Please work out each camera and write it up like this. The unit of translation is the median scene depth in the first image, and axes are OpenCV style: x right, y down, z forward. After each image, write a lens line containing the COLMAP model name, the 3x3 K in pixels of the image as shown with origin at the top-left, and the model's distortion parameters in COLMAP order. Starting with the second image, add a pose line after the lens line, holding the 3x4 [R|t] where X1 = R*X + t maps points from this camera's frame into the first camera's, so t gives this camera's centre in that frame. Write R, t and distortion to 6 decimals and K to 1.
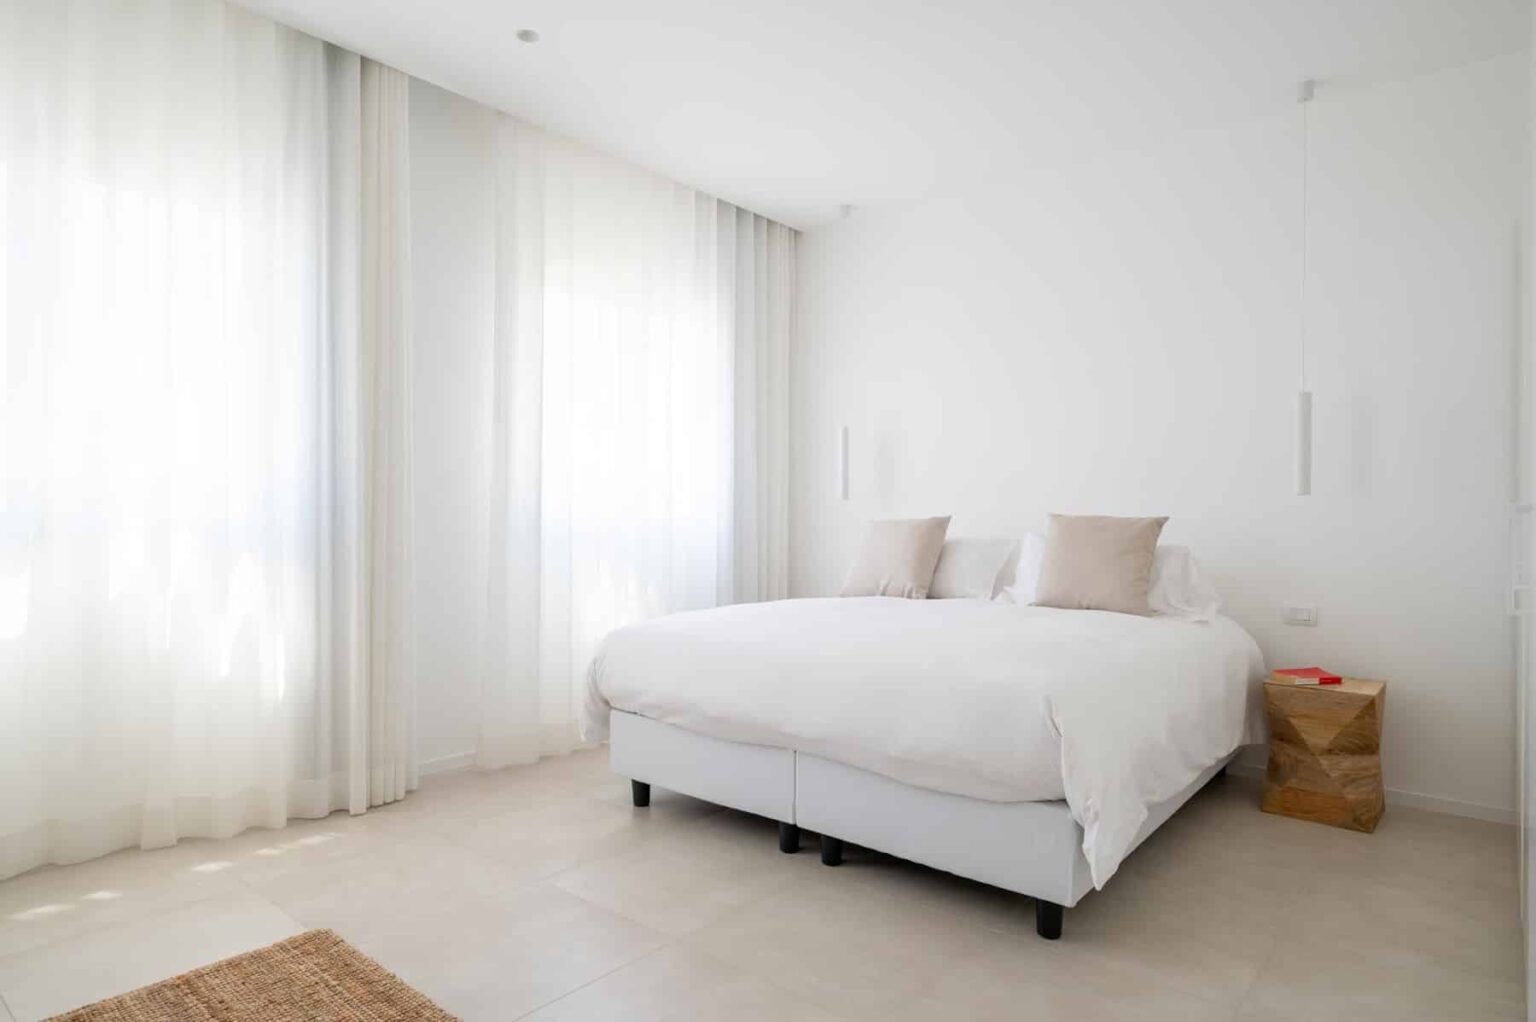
lens RADIAL K [[891.2, 0, 793.7], [0, 891.2, 529.3], [0, 0, 1]] dist [-0.010185, -0.005062]
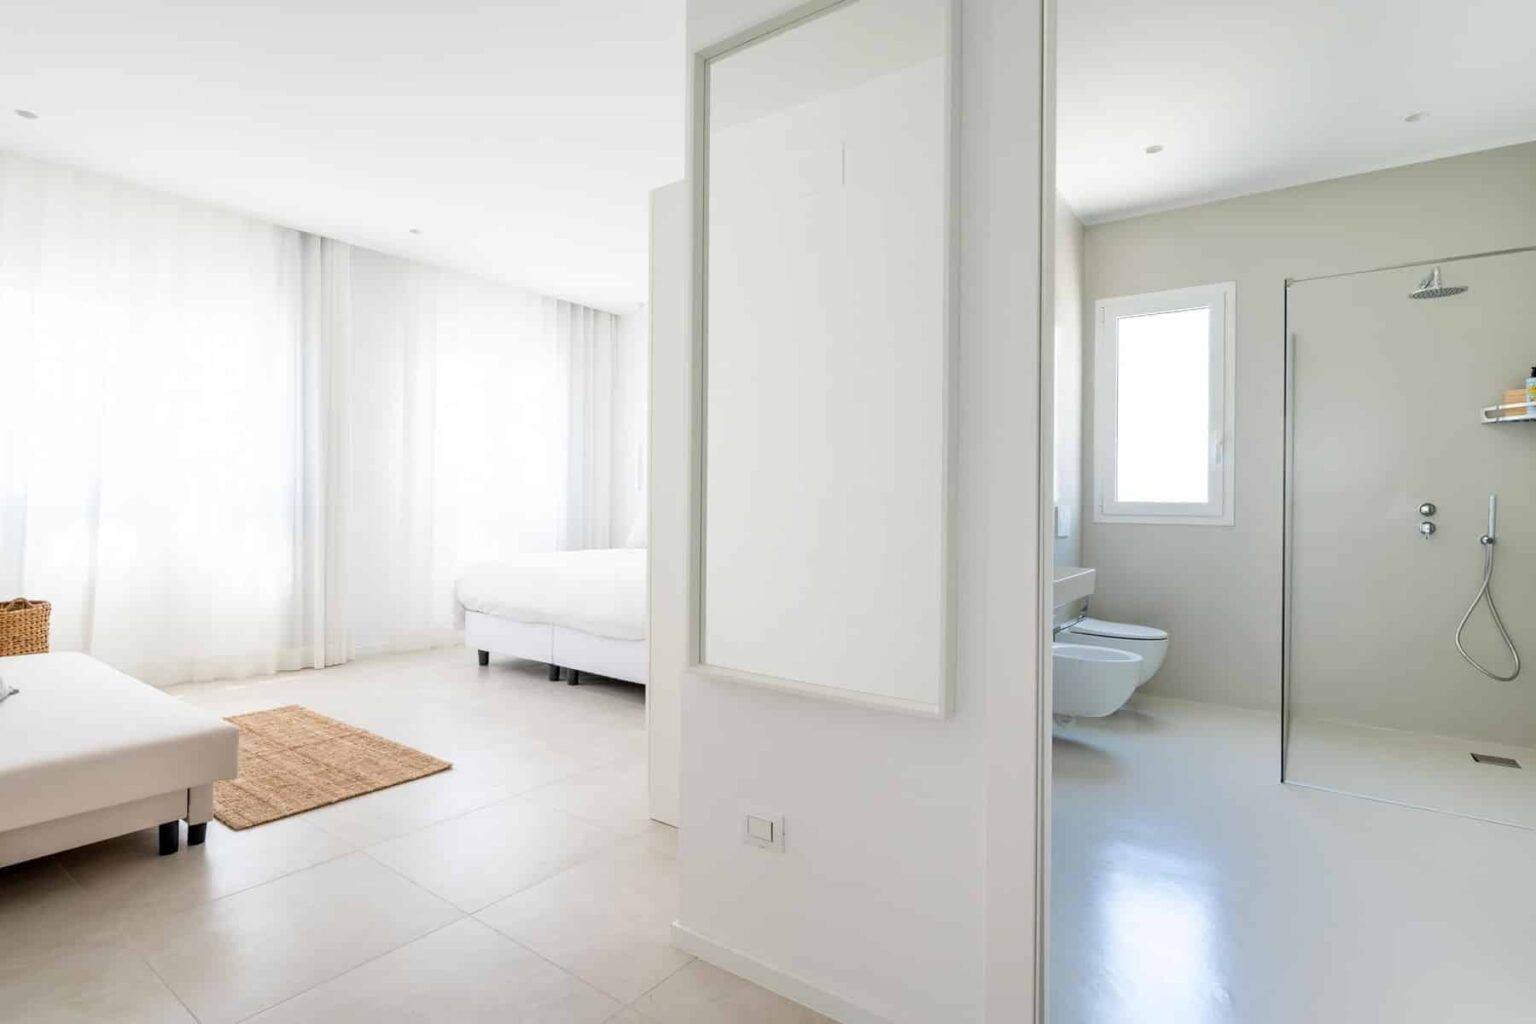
lens RADIAL K [[736.0, 0, 741.8], [0, 736.0, 509.0], [0, 0, 1]] dist [-0.009984, -0.002852]
pose [[0.998726, 0.000442, 0.050464, 0.270582], [-0.000229, 0.999991, -0.004231, 0.008701], [-0.050465, 0.004214, 0.998717, -0.486661]]
